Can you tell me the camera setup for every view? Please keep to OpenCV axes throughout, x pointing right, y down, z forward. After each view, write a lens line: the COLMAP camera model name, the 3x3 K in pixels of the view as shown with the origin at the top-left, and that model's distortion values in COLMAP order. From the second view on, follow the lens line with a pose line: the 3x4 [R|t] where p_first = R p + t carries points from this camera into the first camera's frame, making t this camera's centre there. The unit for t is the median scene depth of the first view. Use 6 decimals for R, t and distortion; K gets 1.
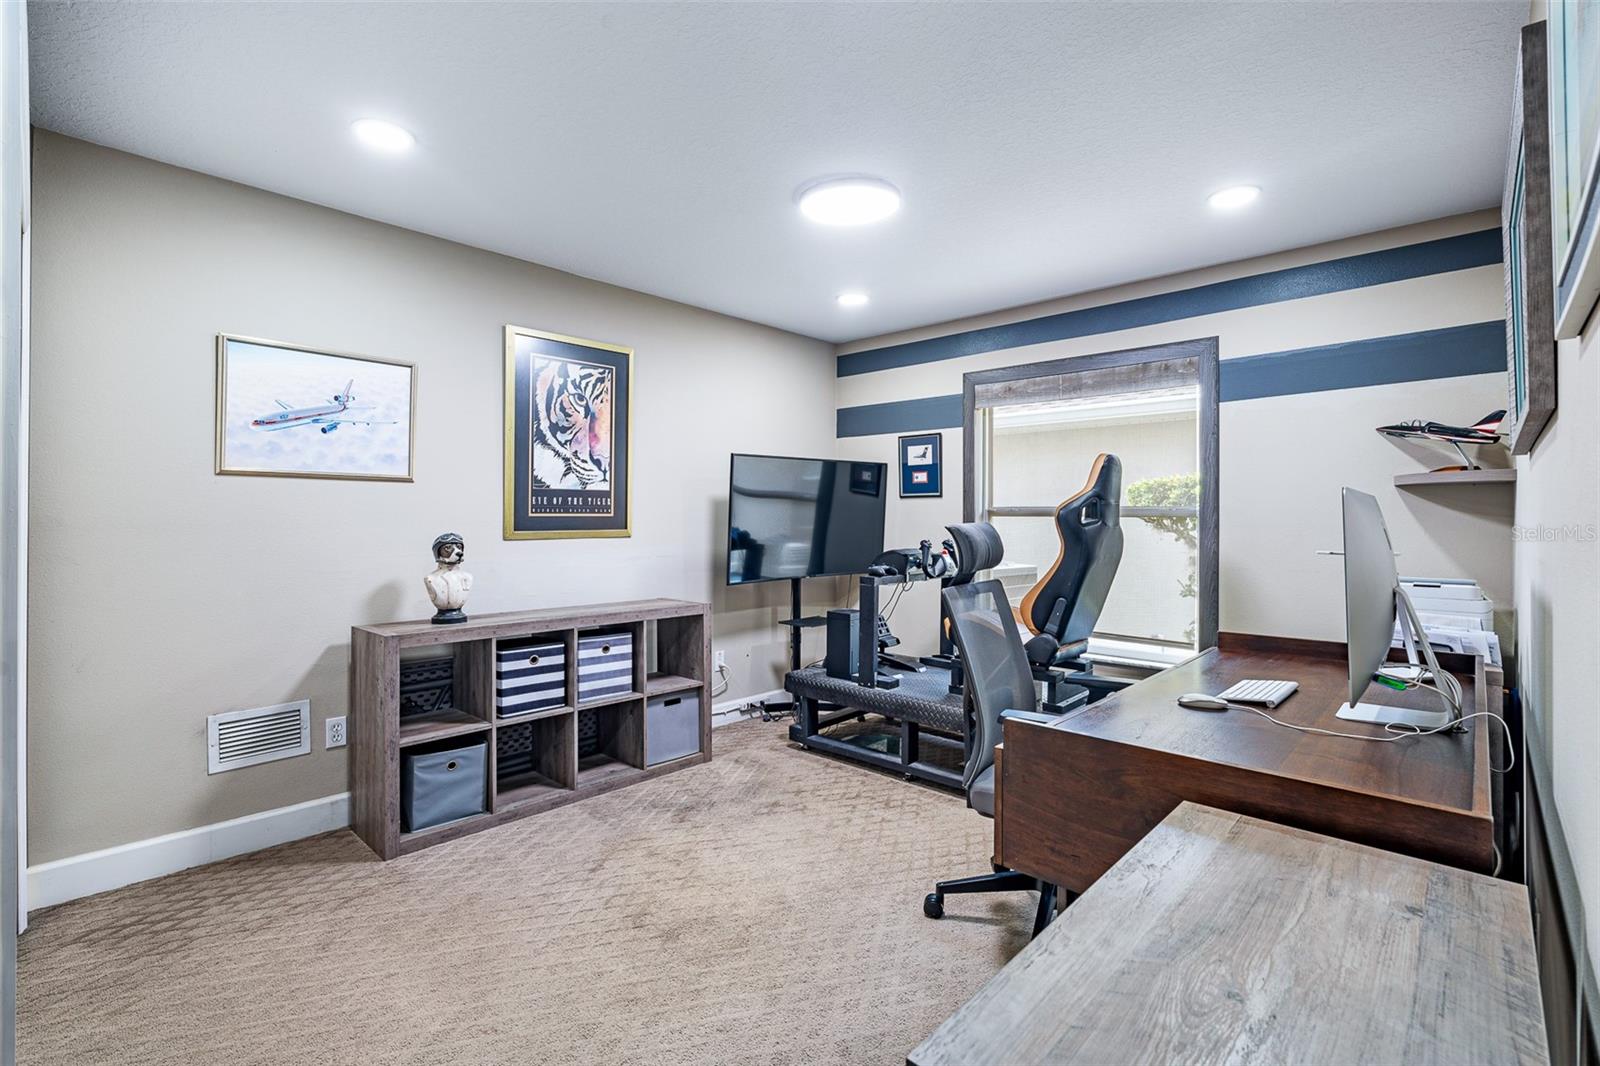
lens RADIAL K [[719.5, 0, 803.4], [0, 719.5, 524.9], [0, 0, 1]] dist [-0.008700, 0.004649]
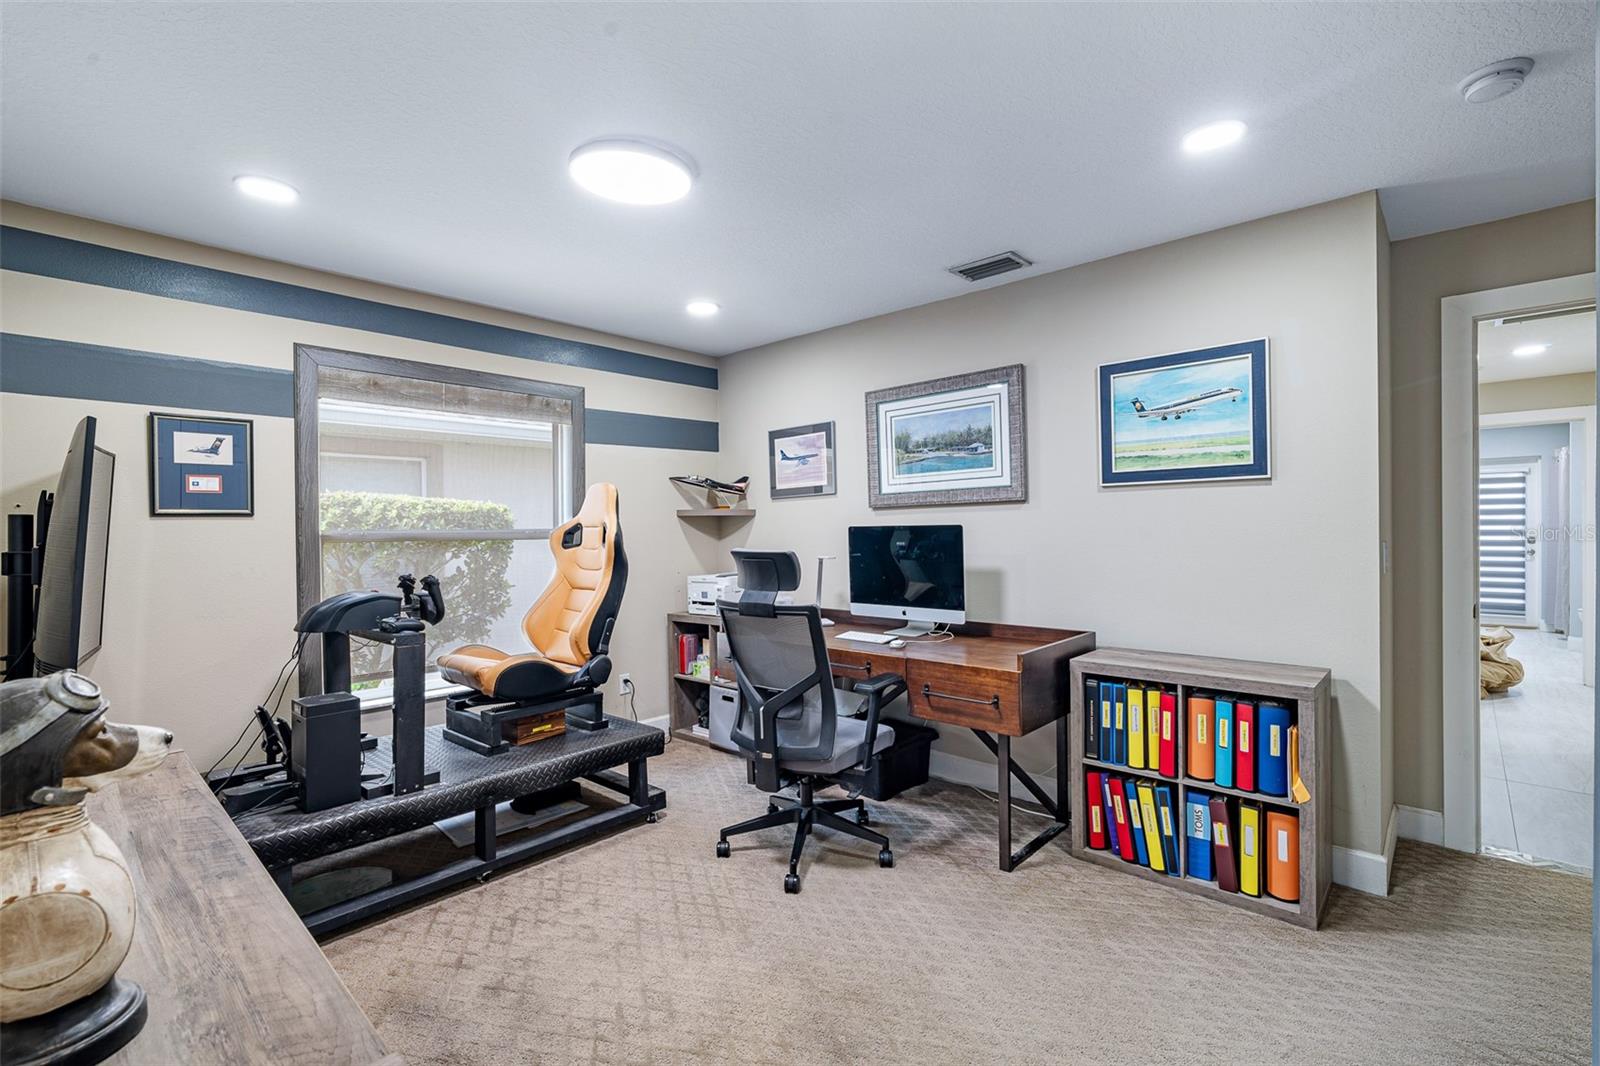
lens RADIAL K [[719.5, 0, 803.4], [0, 719.5, 524.9], [0, 0, 1]] dist [-0.008700, 0.004649]
pose [[-0.006063, 0.006323, 0.999962, -0.537884], [0.027171, 0.999612, -0.006156, -0.013811], [-0.999612, 0.027132, -0.006232, 0.550944]]
